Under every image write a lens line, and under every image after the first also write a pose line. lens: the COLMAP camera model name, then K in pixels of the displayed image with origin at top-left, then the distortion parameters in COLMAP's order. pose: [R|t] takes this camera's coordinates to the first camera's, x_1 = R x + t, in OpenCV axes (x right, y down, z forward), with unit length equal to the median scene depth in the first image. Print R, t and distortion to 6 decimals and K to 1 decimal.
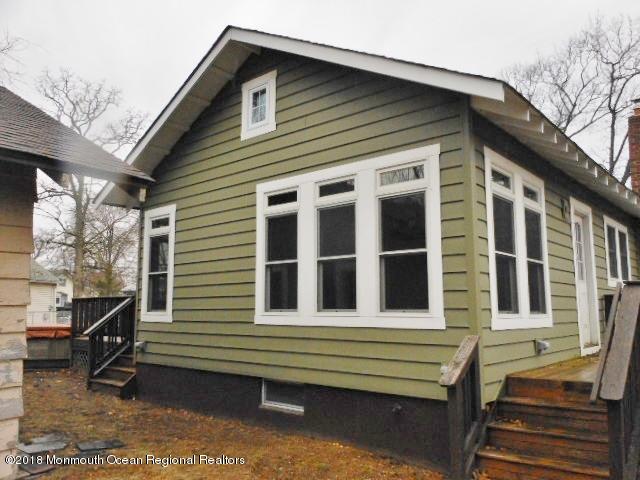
lens RADIAL K [[515.0, 0, 315.5], [0, 515.0, 237.3], [0, 0, 1]] dist [-0.005113, -0.009840]
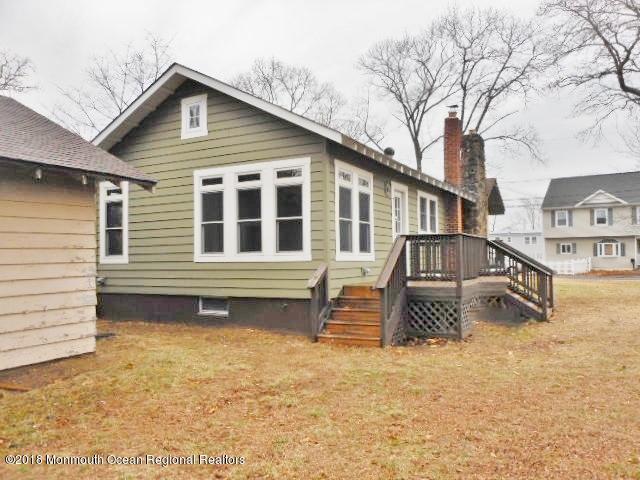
lens RADIAL K [[515.0, 0, 315.5], [0, 515.0, 237.3], [0, 0, 1]] dist [-0.005113, -0.009840]
pose [[0.975289, -0.004981, 0.220878, -0.107671], [-0.016950, 0.995112, 0.097285, -0.065152], [-0.220283, -0.098625, 0.970437, -0.601233]]
